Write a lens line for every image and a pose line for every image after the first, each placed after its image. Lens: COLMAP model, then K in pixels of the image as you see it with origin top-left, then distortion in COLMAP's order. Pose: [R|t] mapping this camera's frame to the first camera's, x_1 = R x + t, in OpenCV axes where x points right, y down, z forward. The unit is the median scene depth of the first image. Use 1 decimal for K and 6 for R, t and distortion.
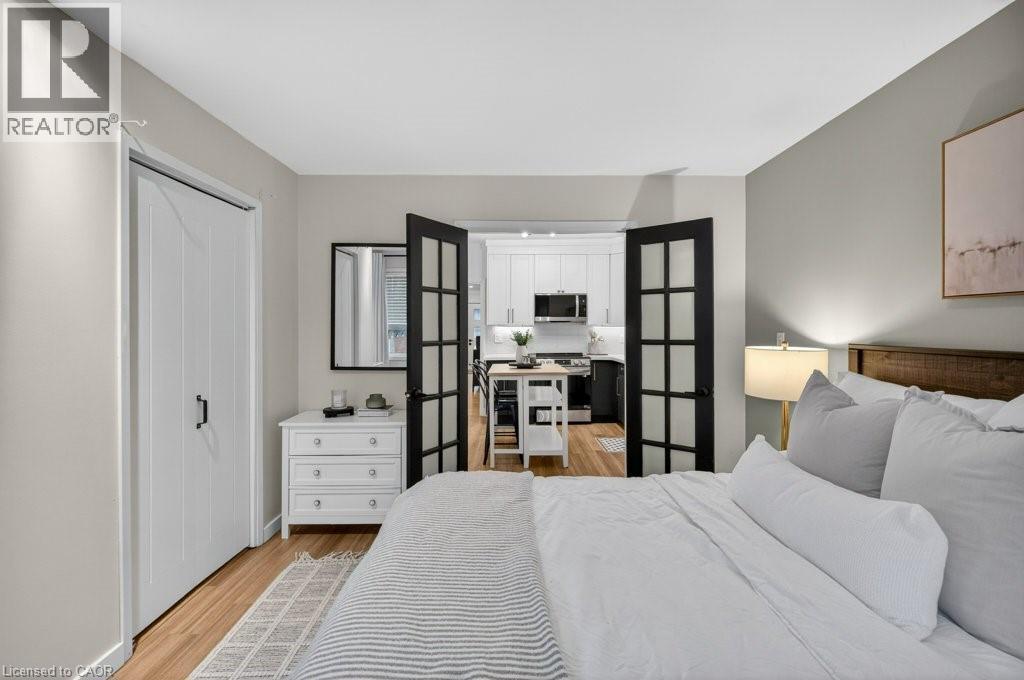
lens RADIAL K [[461.8, 0, 511.3], [0, 461.8, 321.9], [0, 0, 1]] dist [0.003144, -0.000688]
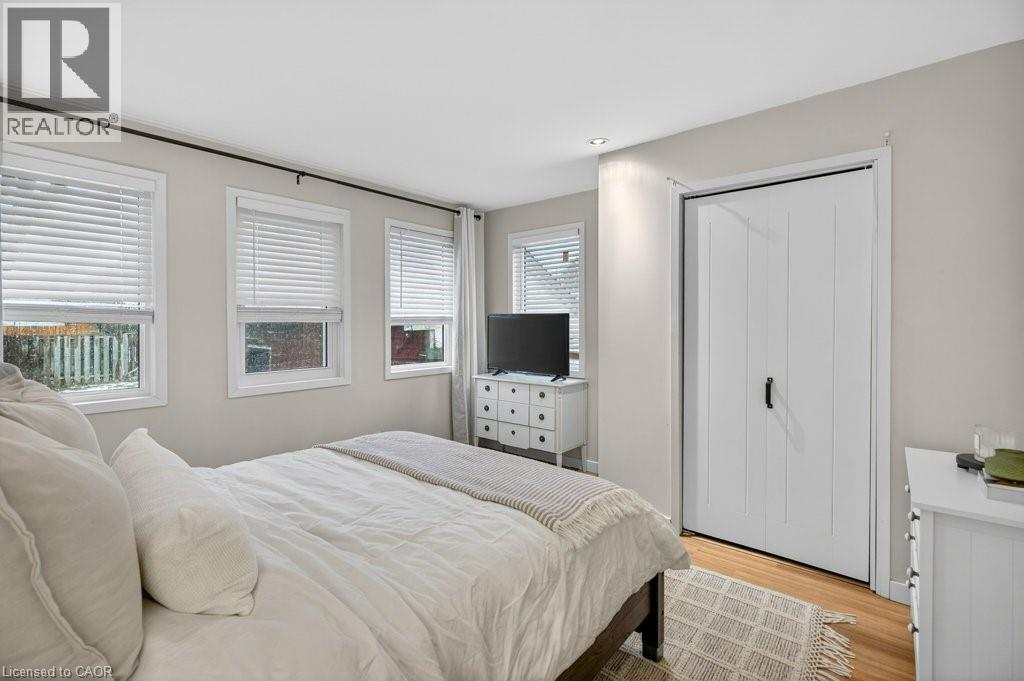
lens RADIAL K [[461.8, 0, 504.0], [0, 461.8, 325.8], [0, 0, 1]] dist [0.003144, -0.000688]
pose [[-0.644933, 0.007849, -0.764199, 0.432822], [0.009509, 0.999952, 0.002245, 0.023995], [0.764180, -0.005818, -0.644976, 0.981174]]
